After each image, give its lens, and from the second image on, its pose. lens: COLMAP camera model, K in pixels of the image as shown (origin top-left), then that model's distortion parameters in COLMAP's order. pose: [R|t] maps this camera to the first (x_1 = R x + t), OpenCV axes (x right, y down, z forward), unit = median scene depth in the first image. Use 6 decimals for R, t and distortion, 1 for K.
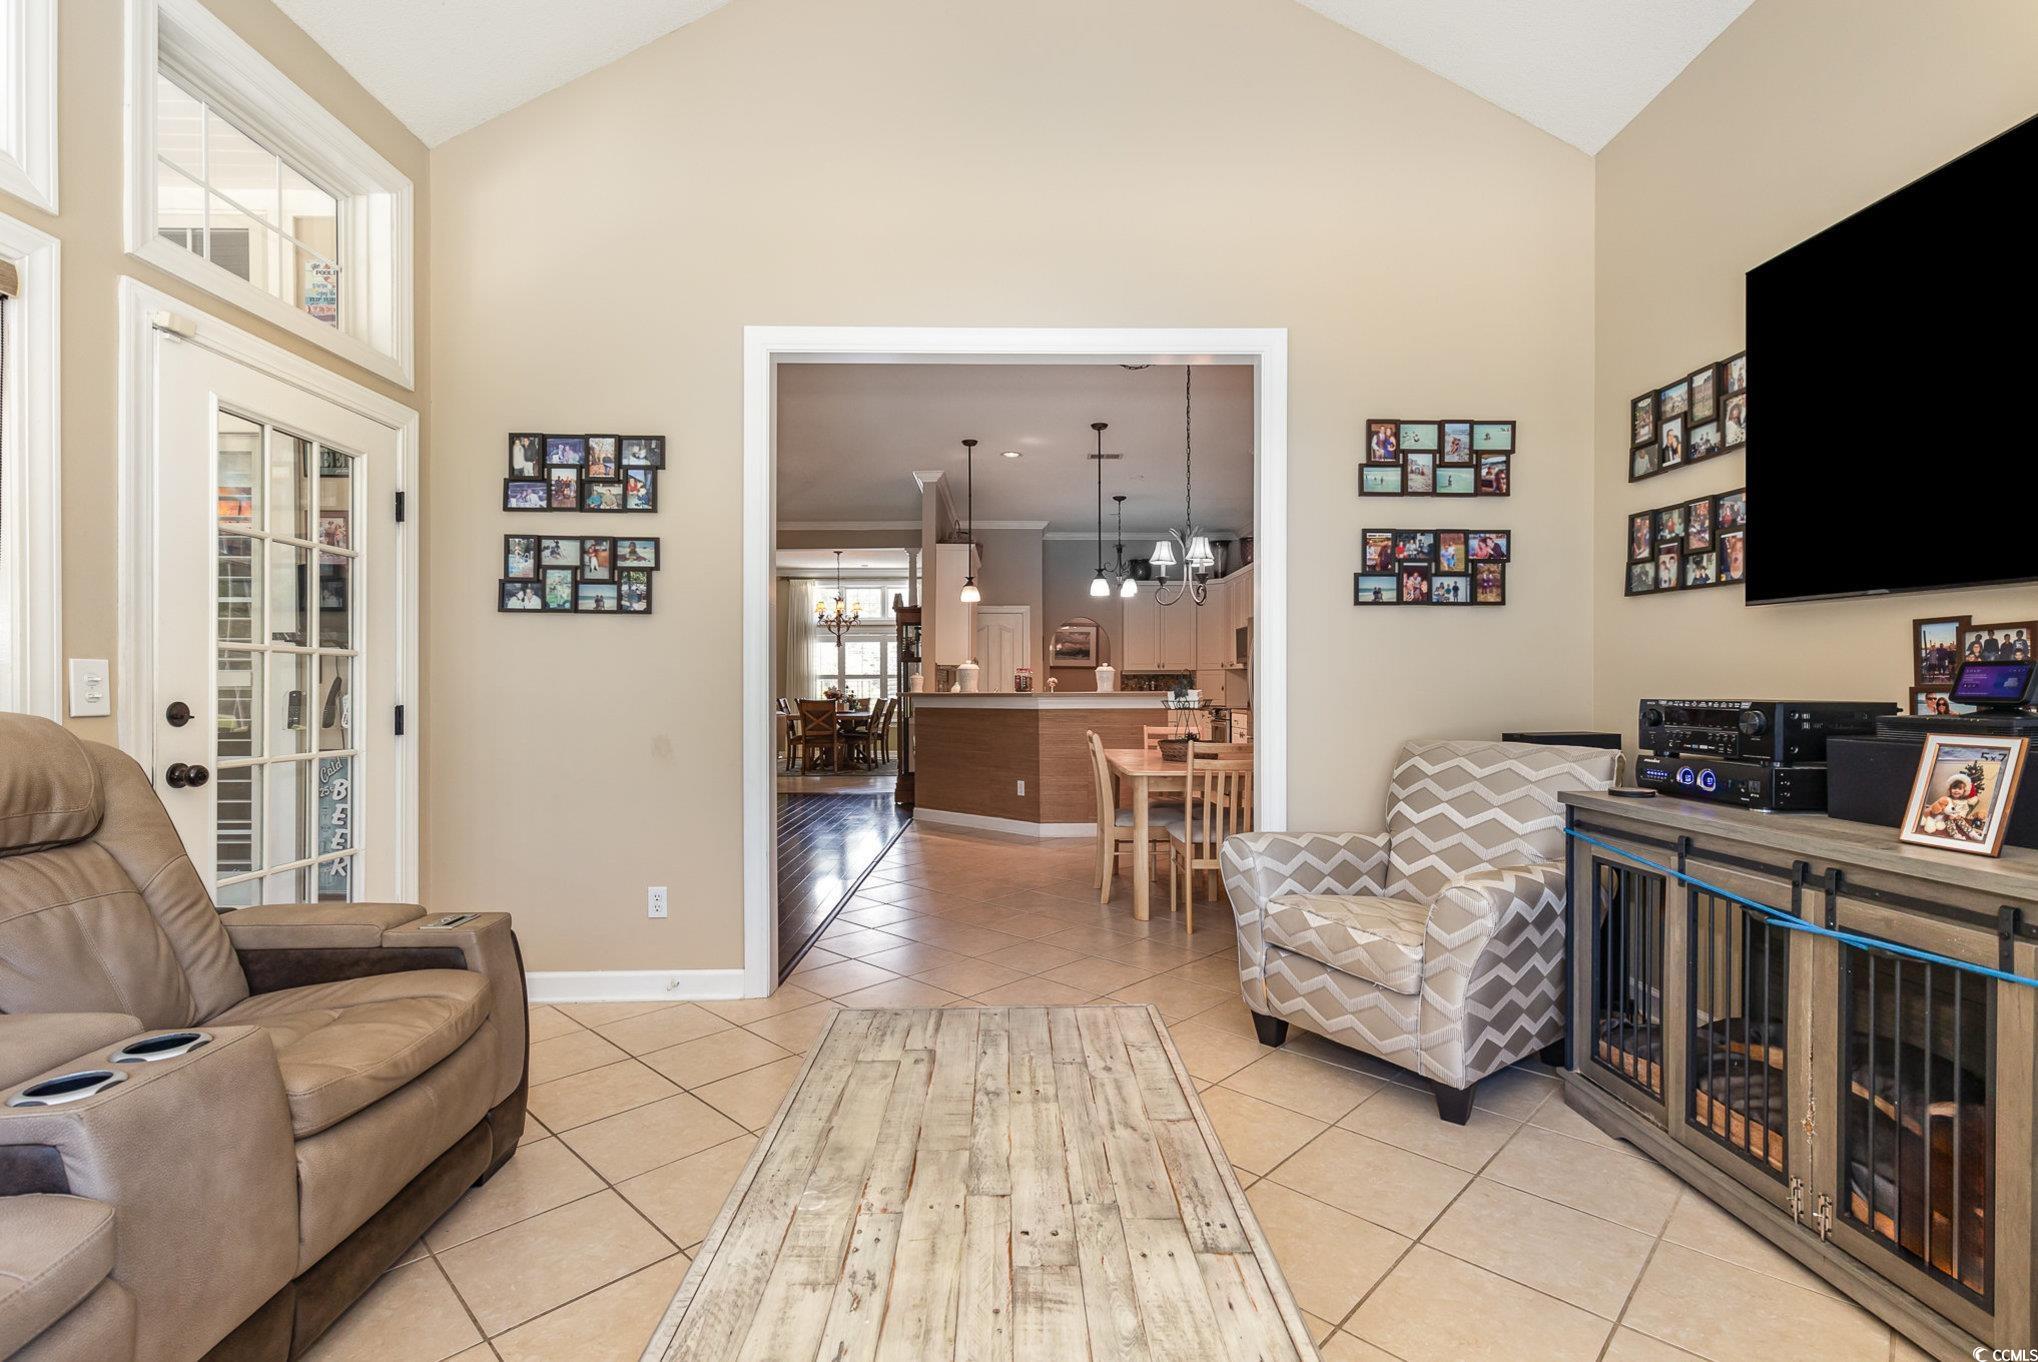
lens RADIAL K [[939.1, 0, 1026.9], [0, 939.1, 692.6], [0, 0, 1]] dist [0.005234, 0.000984]
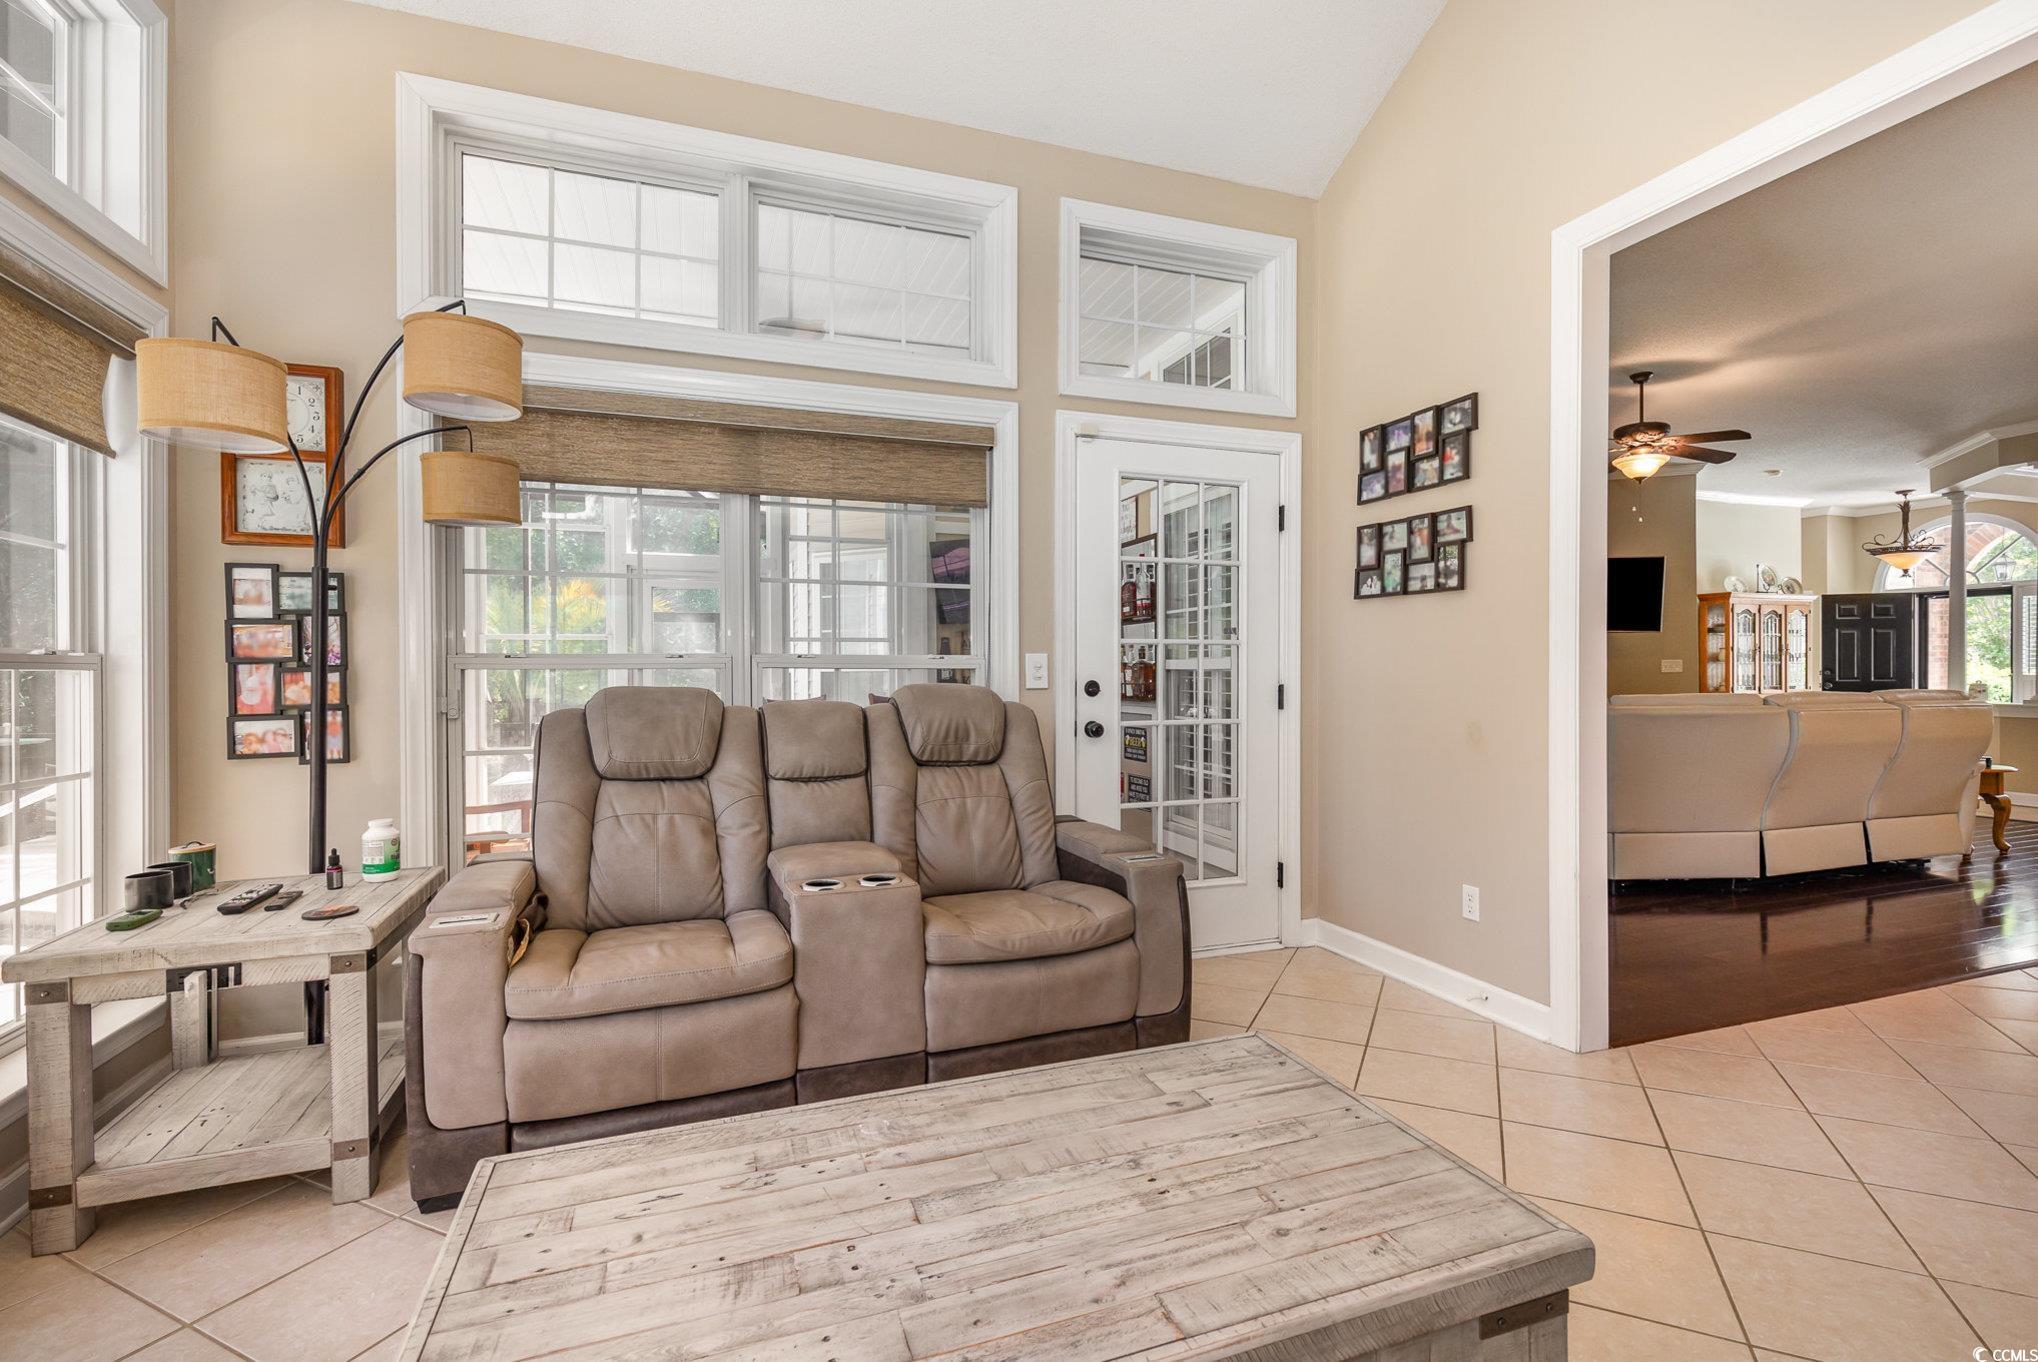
lens RADIAL K [[927.8, 0, 1030.4], [0, 927.8, 674.7], [0, 0, 1]] dist [0.003231, -0.000194]
pose [[0.321296, 0.004085, -0.946970, 0.330512], [-0.000197, 0.999991, 0.004247, -0.003644], [0.946979, -0.001178, 0.321294, 0.304632]]
